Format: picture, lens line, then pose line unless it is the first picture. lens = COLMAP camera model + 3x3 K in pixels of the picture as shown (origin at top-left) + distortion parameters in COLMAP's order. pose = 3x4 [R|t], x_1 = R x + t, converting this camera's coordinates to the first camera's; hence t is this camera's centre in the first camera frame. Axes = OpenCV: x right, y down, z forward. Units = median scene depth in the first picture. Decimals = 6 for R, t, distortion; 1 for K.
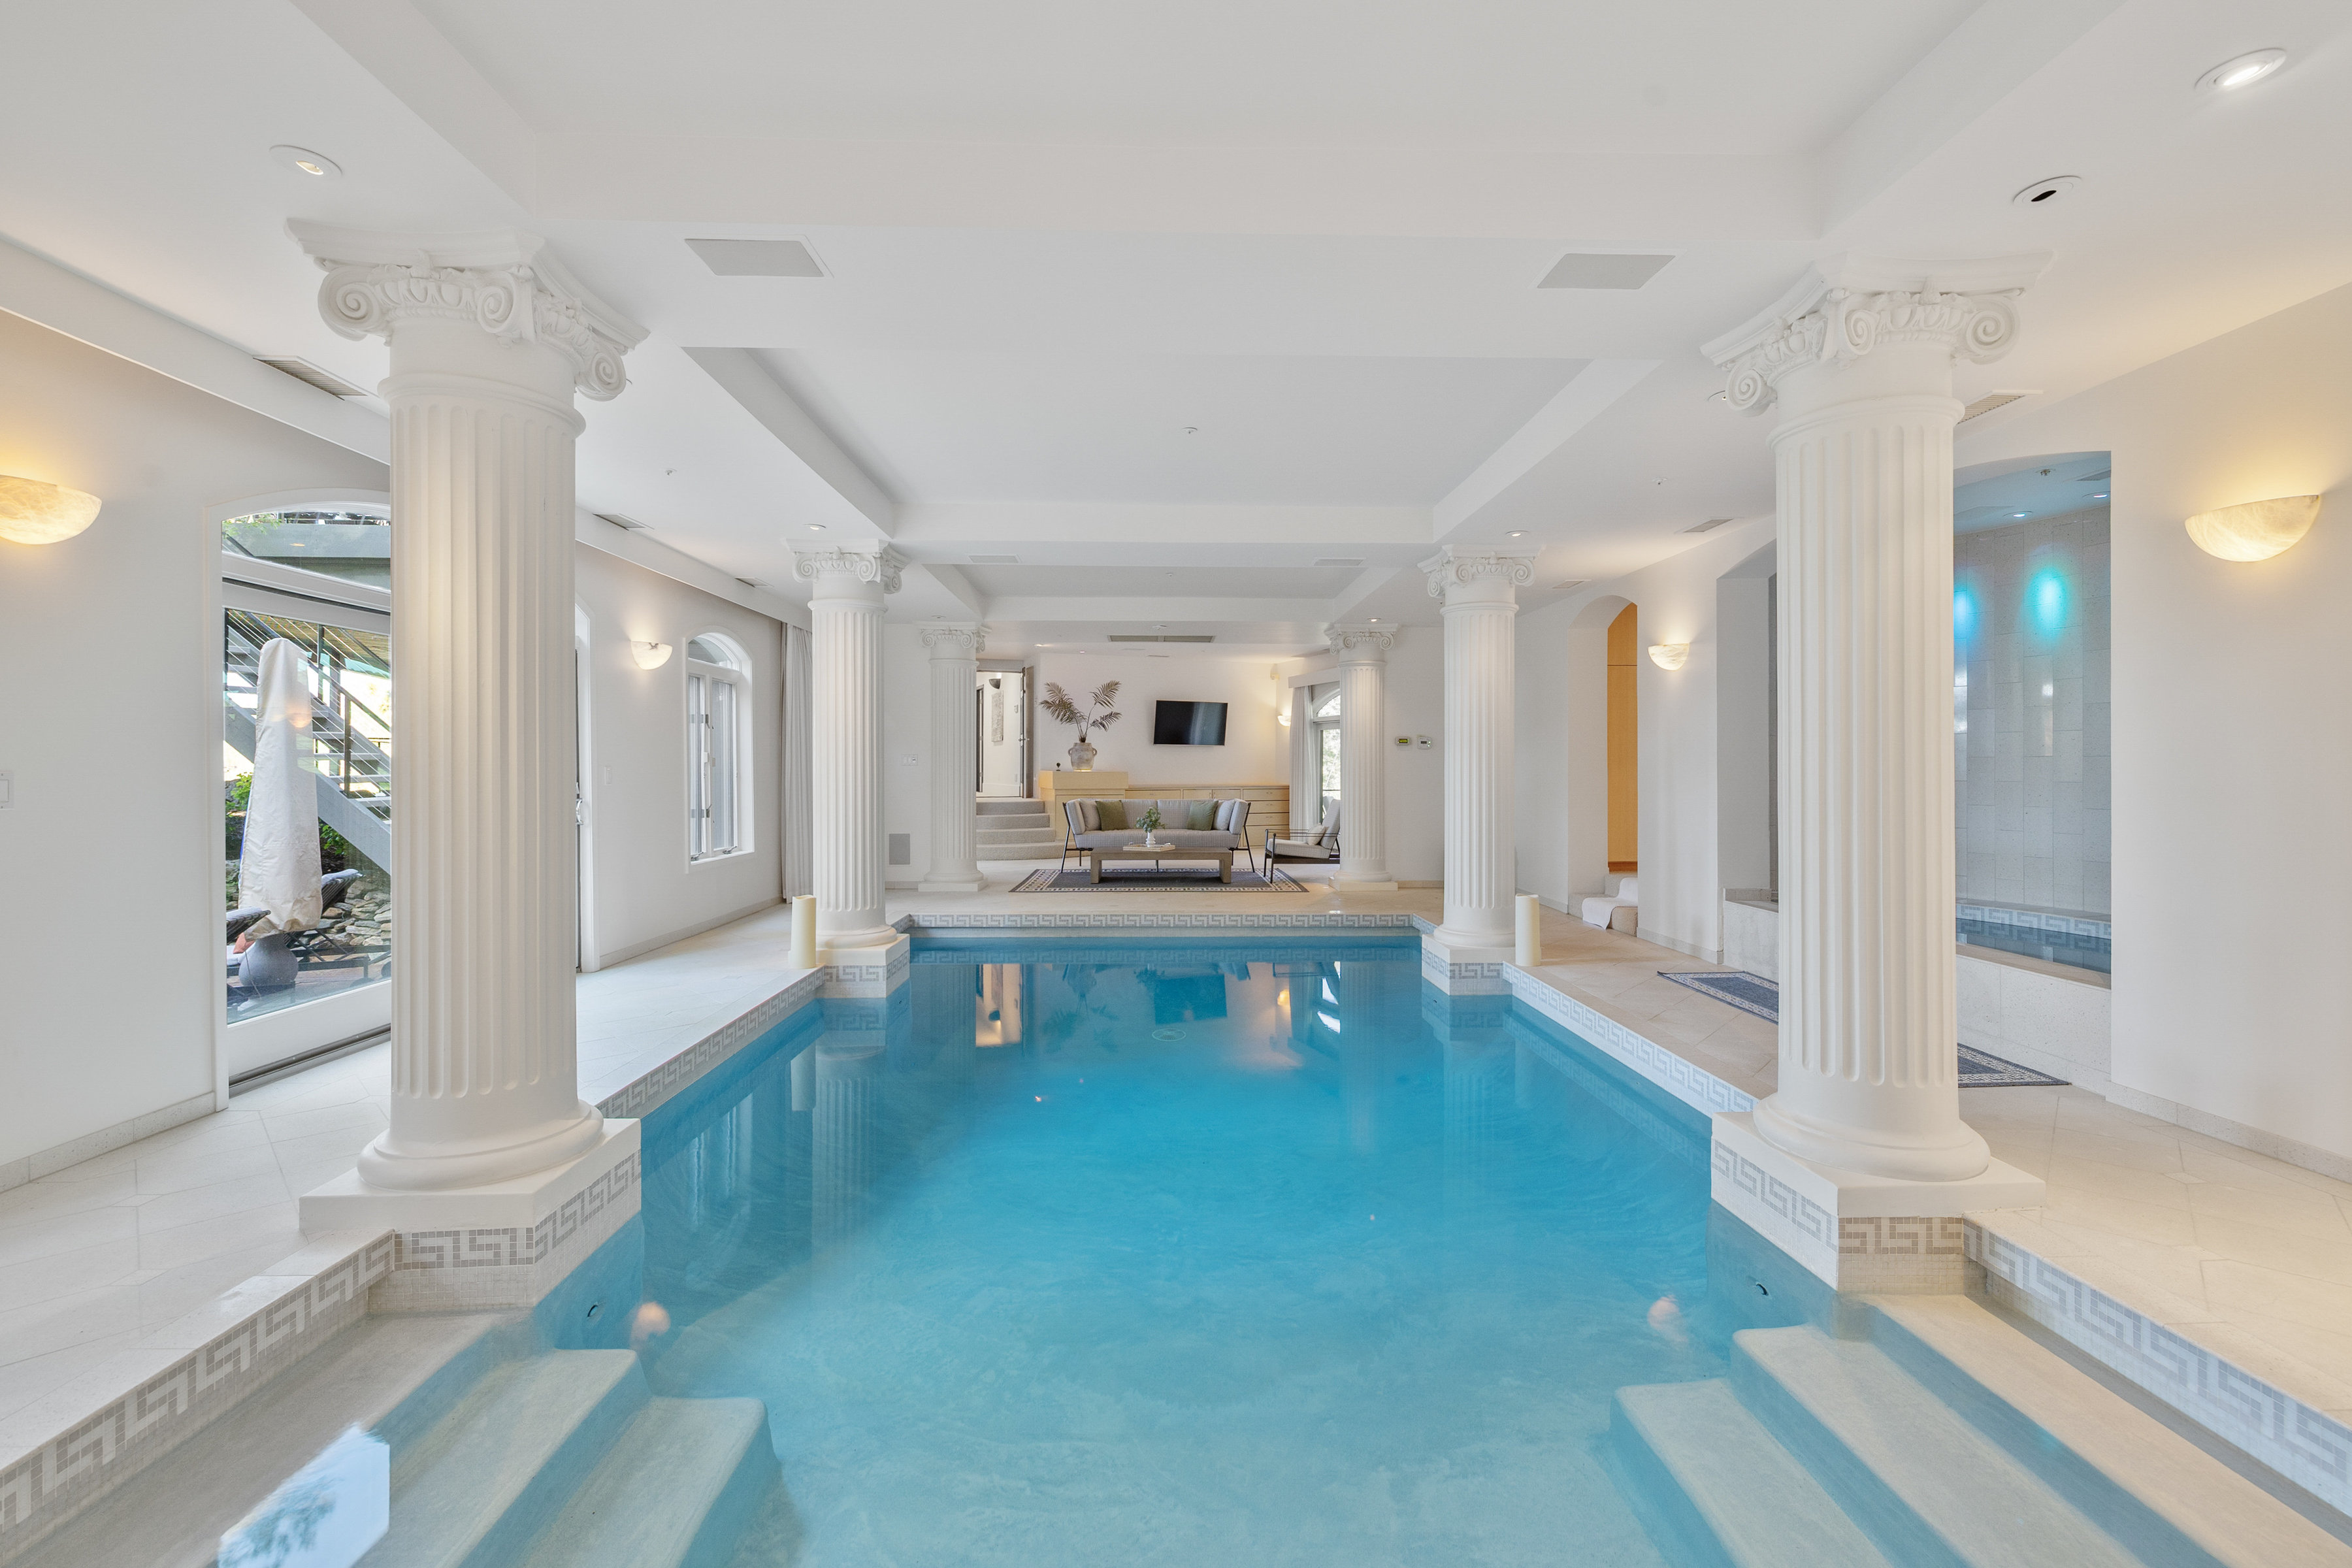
lens RADIAL K [[1001.9, 0, 1175.7], [0, 1001.9, 783.0], [0, 0, 1]] dist [0.006985, -0.000571]
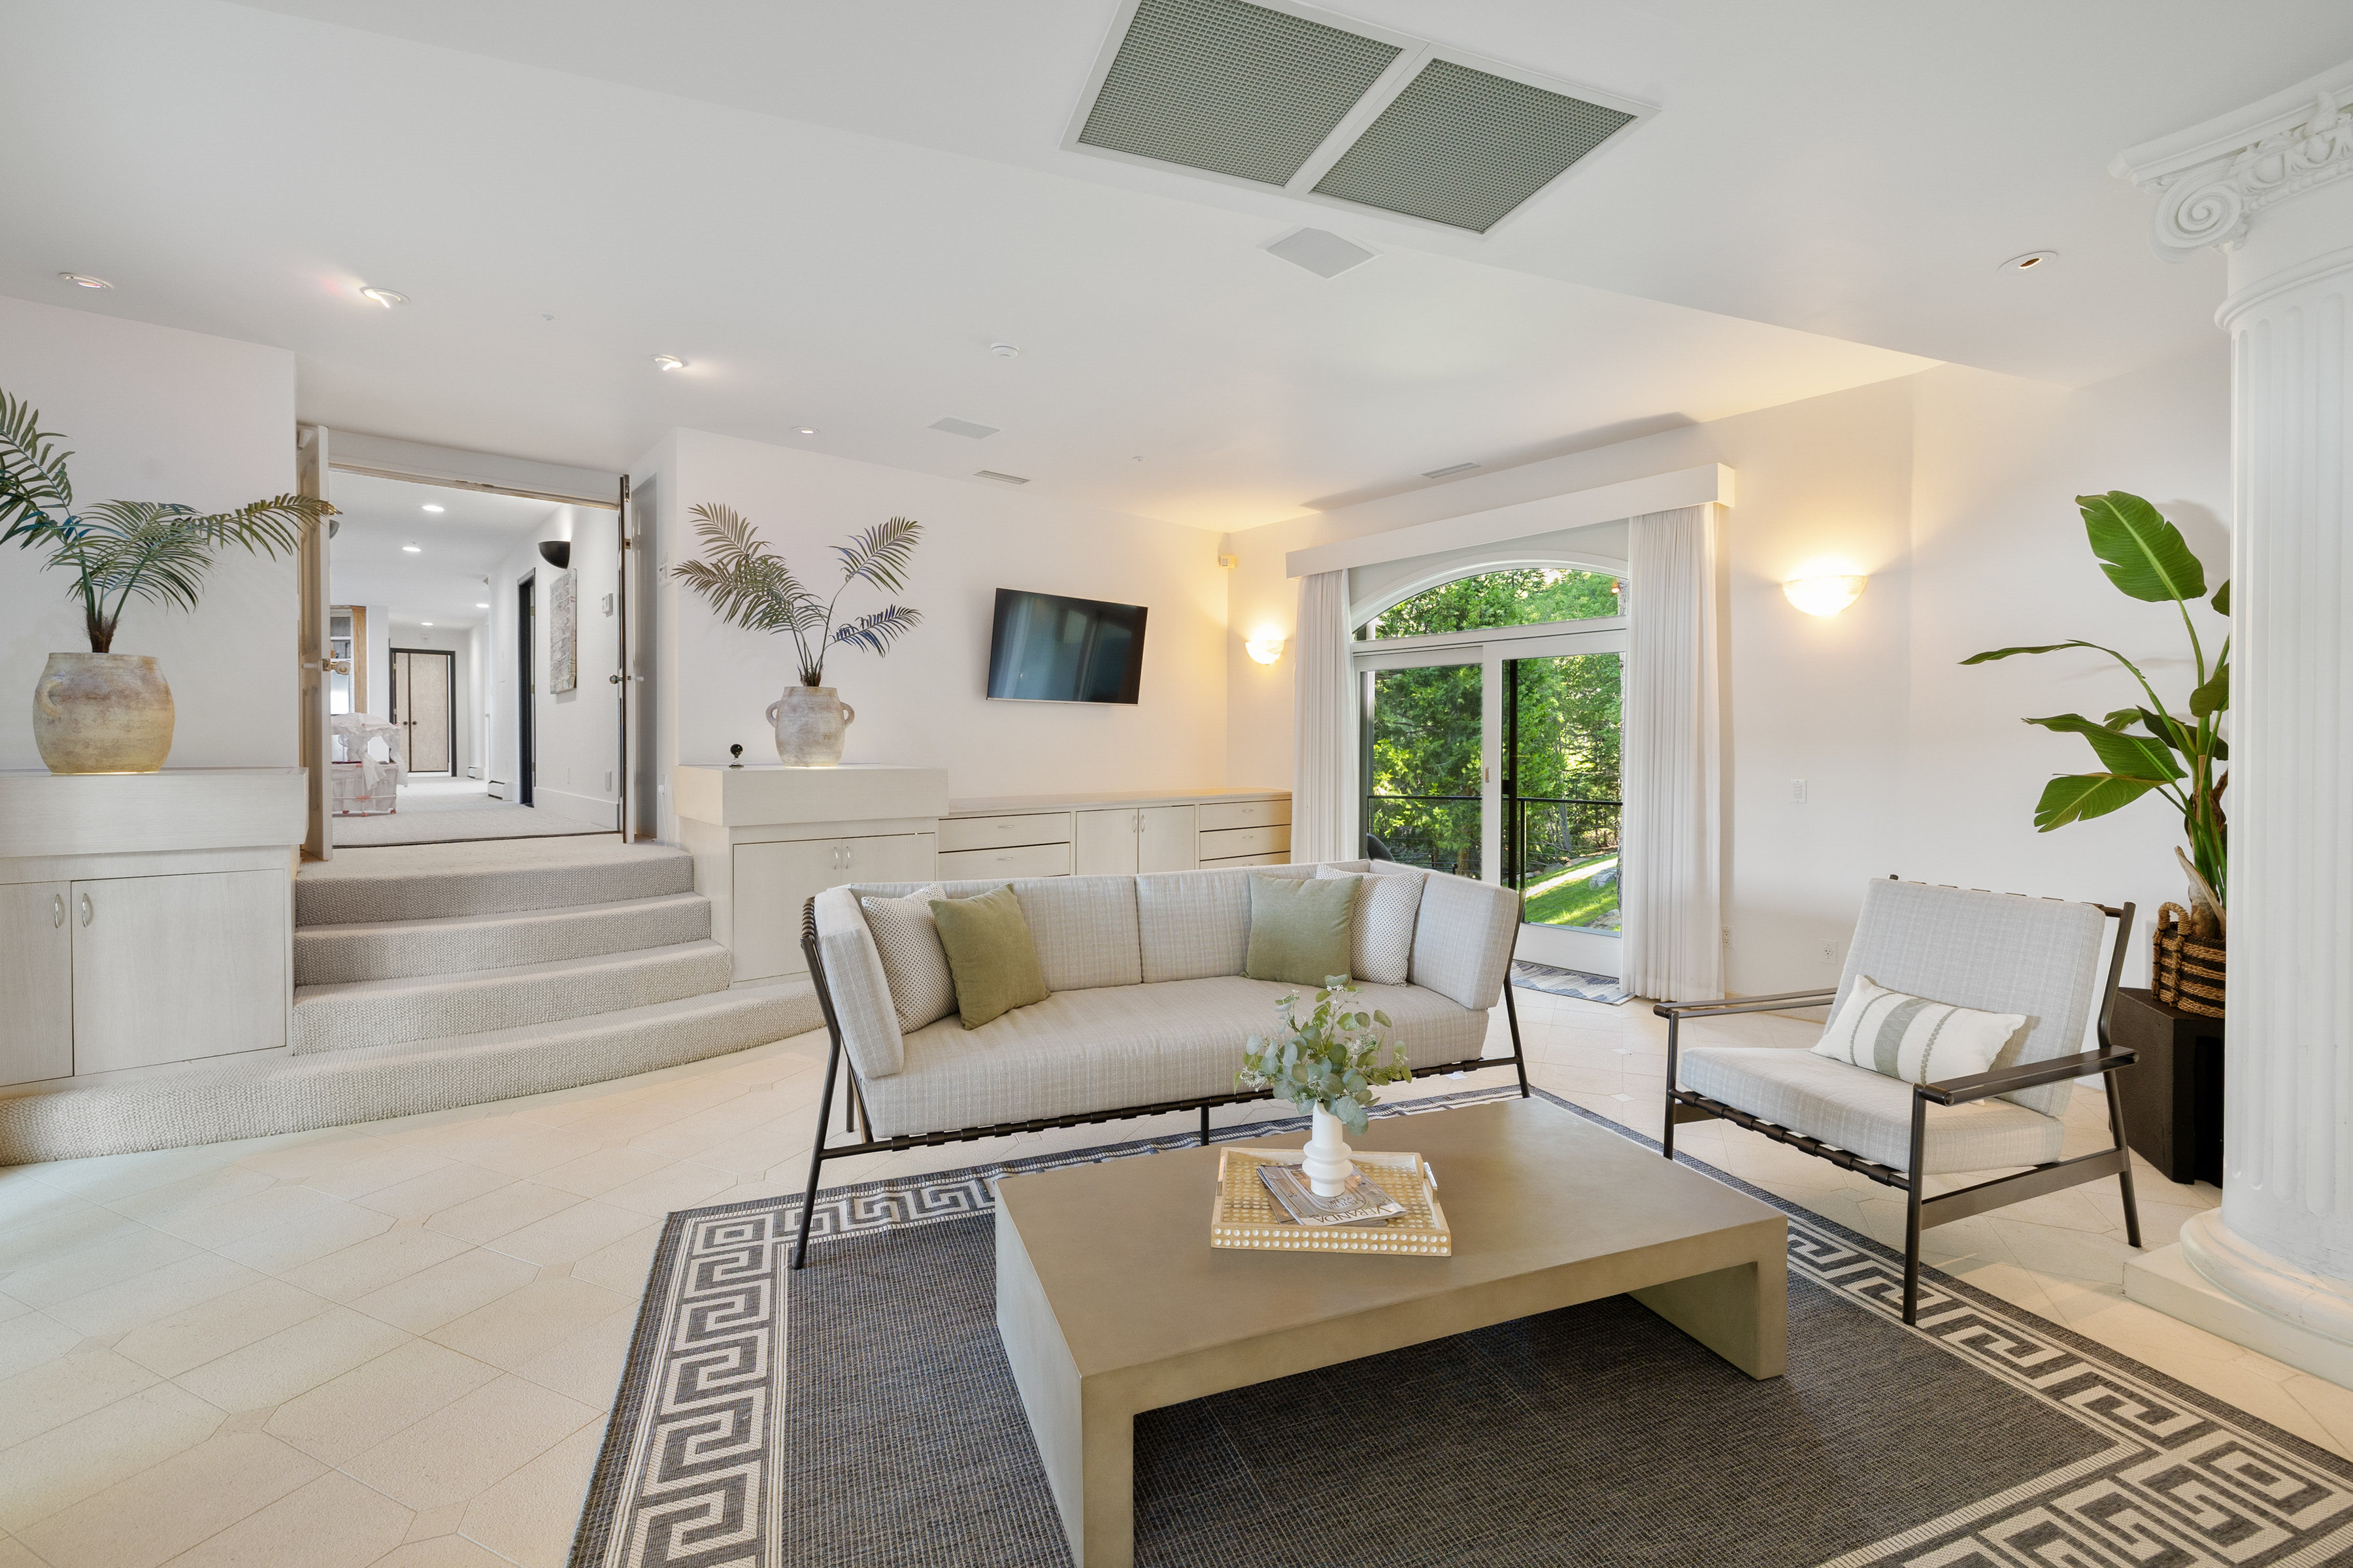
lens RADIAL K [[1002.3, 0, 1176.2], [0, 1002.3, 760.9], [0, 0, 1]] dist [0.006985, -0.000571]
pose [[0.945485, -0.007390, 0.325582, -0.086608], [0.005519, 0.999963, 0.006669, -0.015888], [-0.325619, -0.004509, 0.945490, 0.623586]]
